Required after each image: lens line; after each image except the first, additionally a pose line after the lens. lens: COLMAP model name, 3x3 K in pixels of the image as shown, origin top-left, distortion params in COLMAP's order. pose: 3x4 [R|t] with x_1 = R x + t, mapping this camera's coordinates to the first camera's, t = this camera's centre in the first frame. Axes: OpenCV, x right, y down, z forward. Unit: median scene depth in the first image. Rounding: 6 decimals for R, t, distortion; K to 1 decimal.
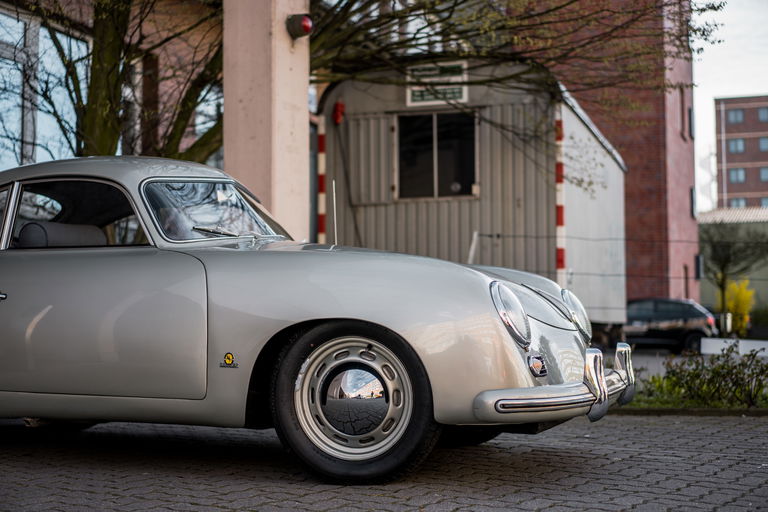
lens RADIAL K [[1208.5, 0, 390.1], [0, 1208.5, 237.1], [0, 0, 1]] dist [0.017710, 0.000000]
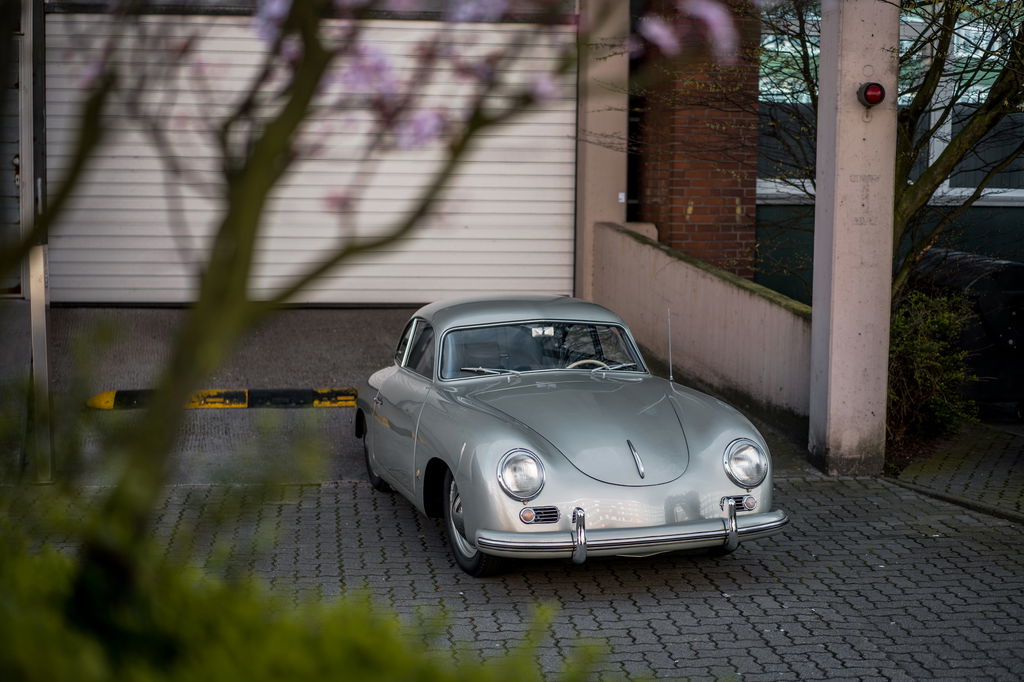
lens RADIAL K [[1611.3, 0, 519.2], [0, 1611.3, 339.8], [0, 0, 1]] dist [0.017710, 0.000000]
pose [[0.609668, 0.084099, -0.788183, 0.808291], [0.050332, 0.988242, 0.144378, -0.184452], [0.791057, -0.127694, 0.598267, -0.029891]]
